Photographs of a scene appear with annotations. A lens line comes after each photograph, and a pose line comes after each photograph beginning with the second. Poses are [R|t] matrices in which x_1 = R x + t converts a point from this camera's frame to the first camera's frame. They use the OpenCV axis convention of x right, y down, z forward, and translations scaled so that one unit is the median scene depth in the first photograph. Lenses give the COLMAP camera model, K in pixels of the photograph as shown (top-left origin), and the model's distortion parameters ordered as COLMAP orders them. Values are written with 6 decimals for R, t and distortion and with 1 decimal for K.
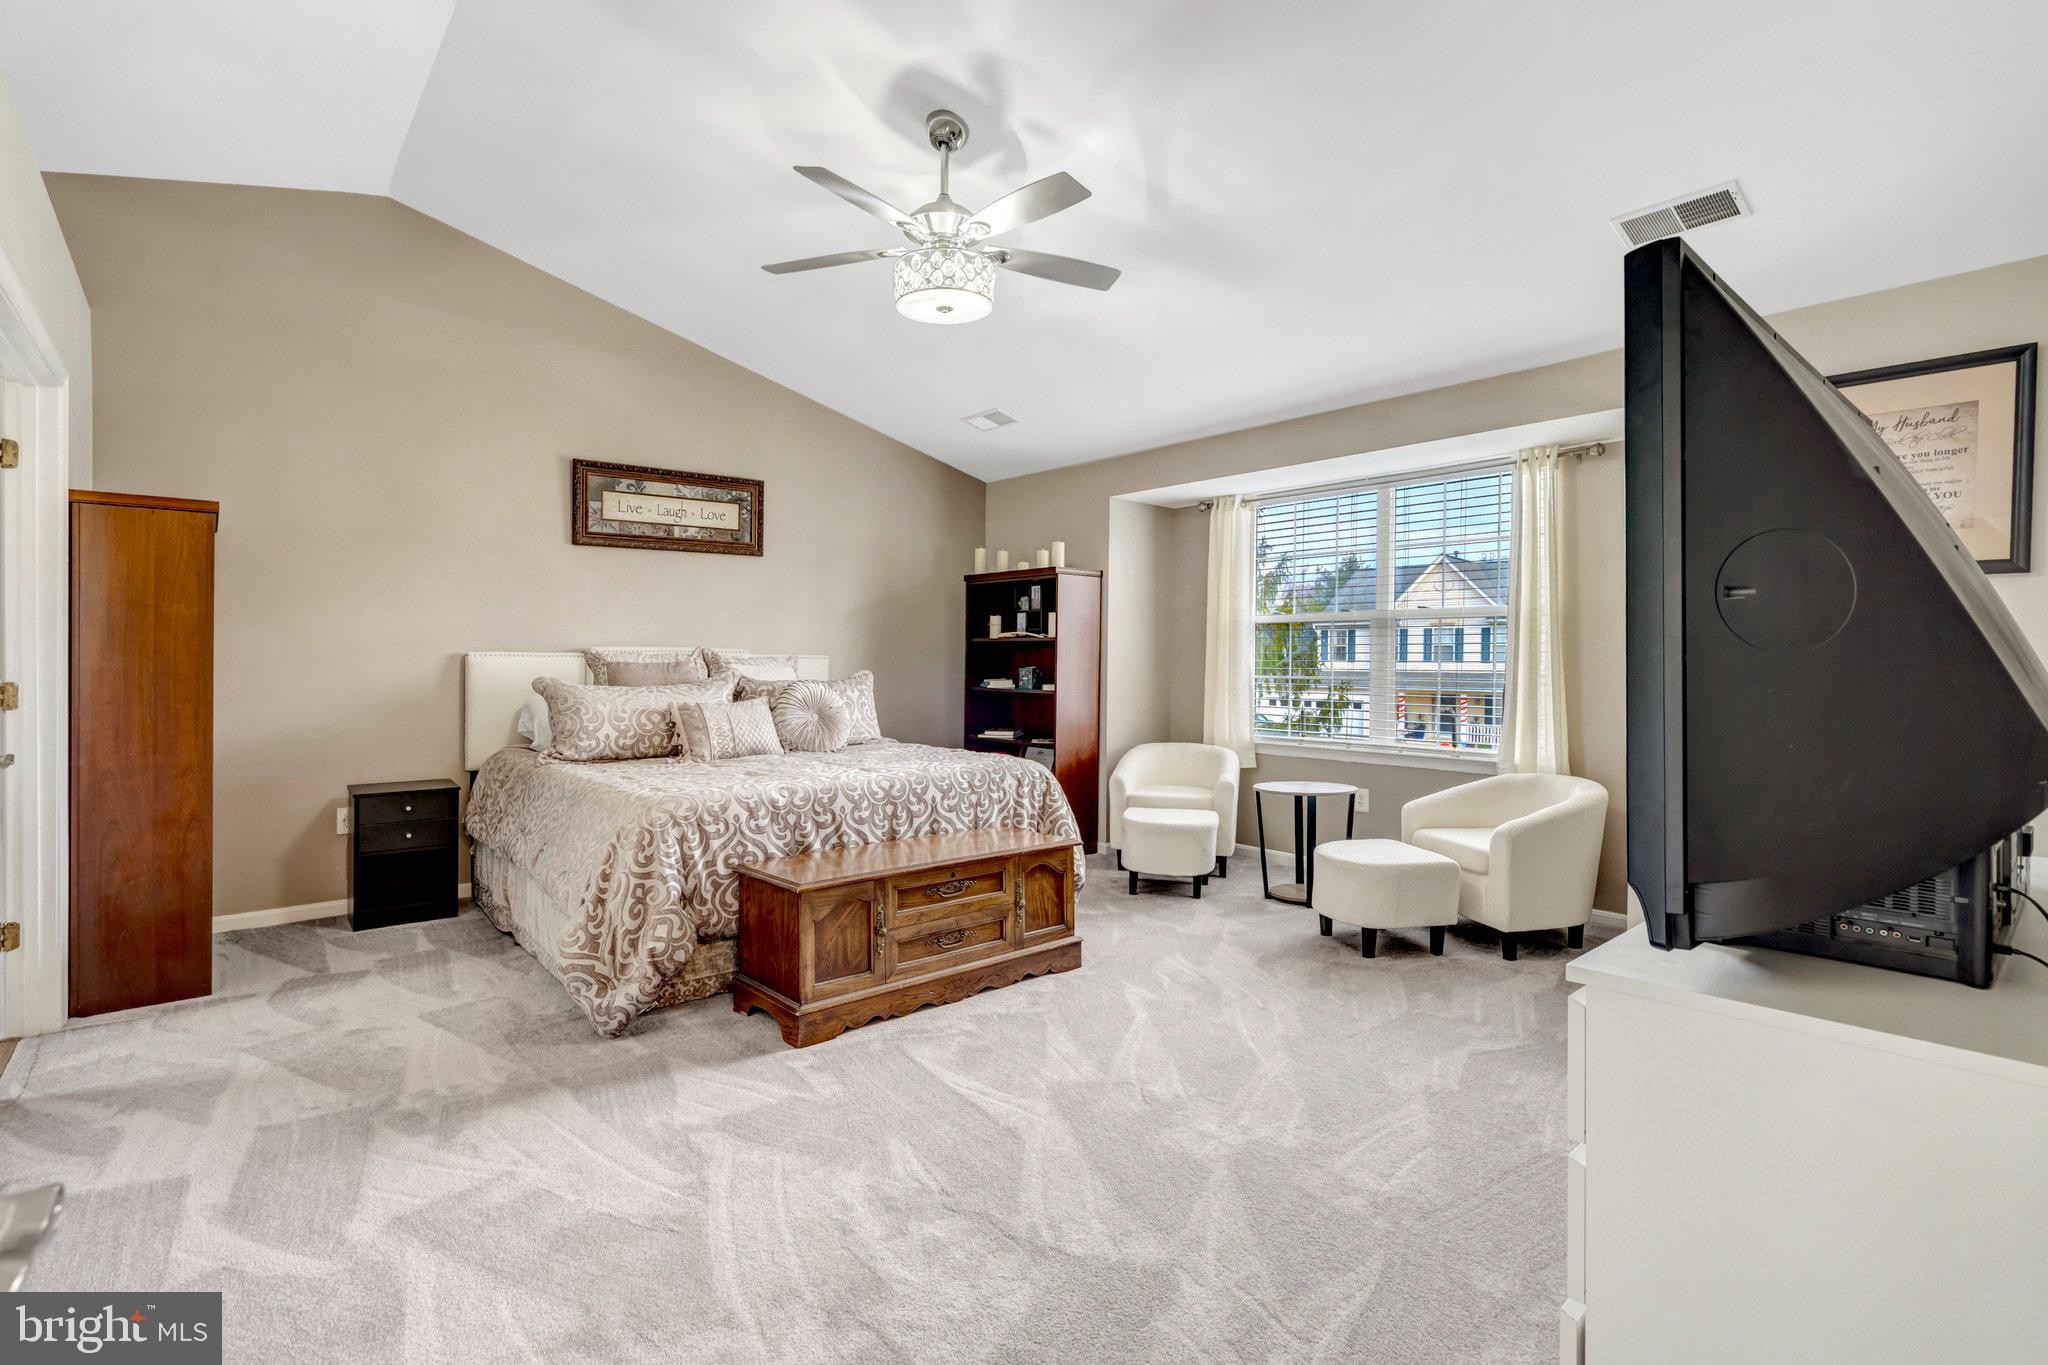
lens RADIAL K [[941.9, 0, 1035.5], [0, 941.9, 671.0], [0, 0, 1]] dist [-0.013777, -0.000588]
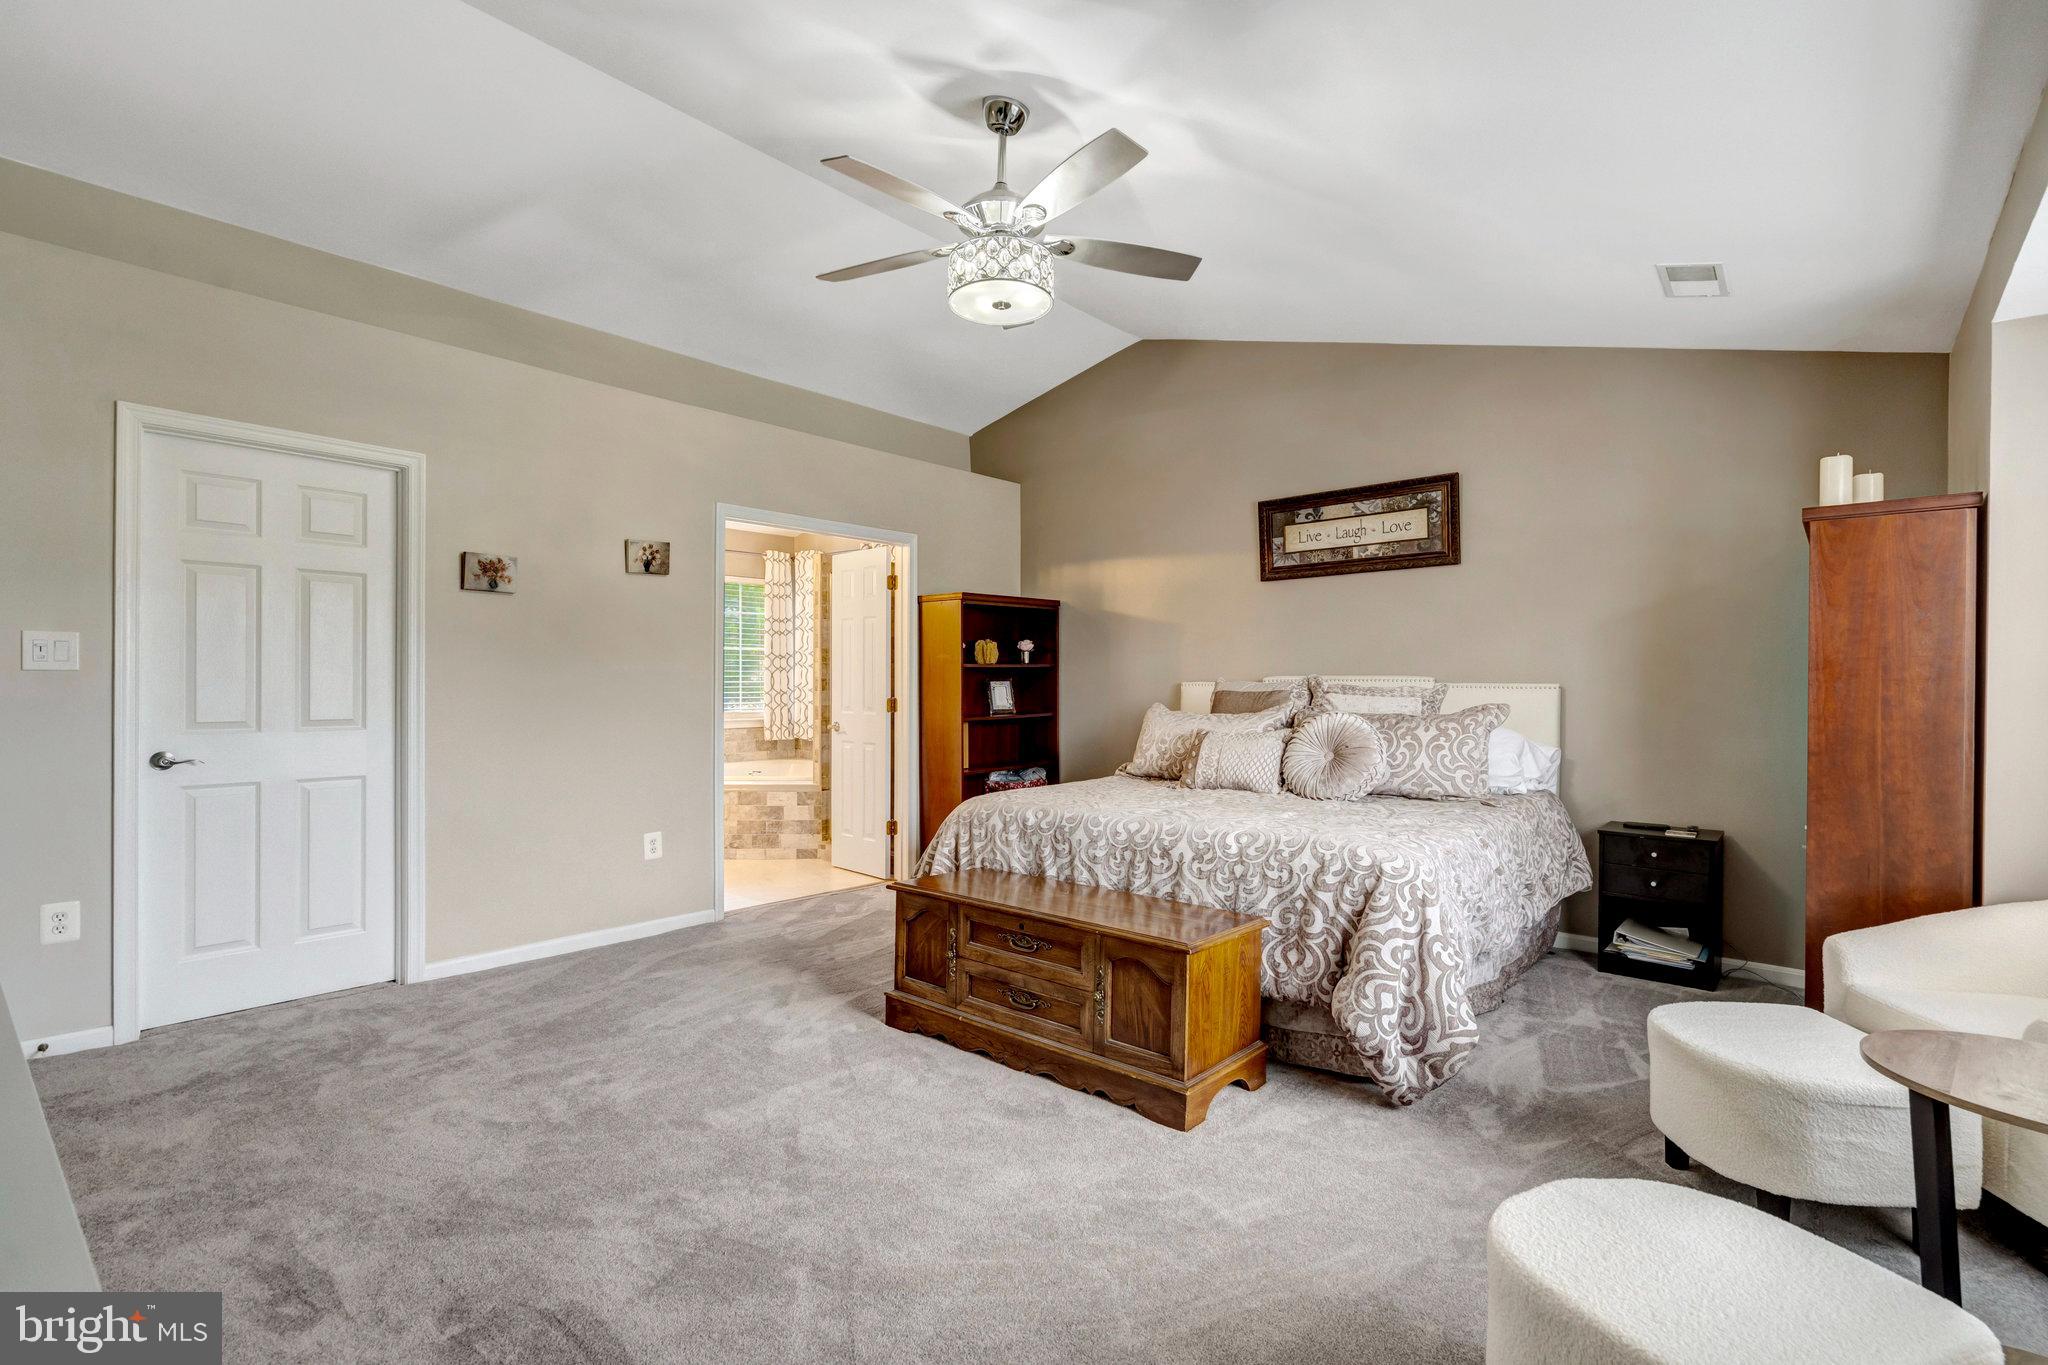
lens RADIAL K [[941.9, 0, 1034.8], [0, 941.9, 684.5], [0, 0, 1]] dist [-0.013777, -0.000588]
pose [[0.144587, -0.005586, -0.989476, 0.646289], [-0.017434, 0.999814, -0.008192, -0.004650], [0.989339, 0.018435, 0.144462, 0.713043]]
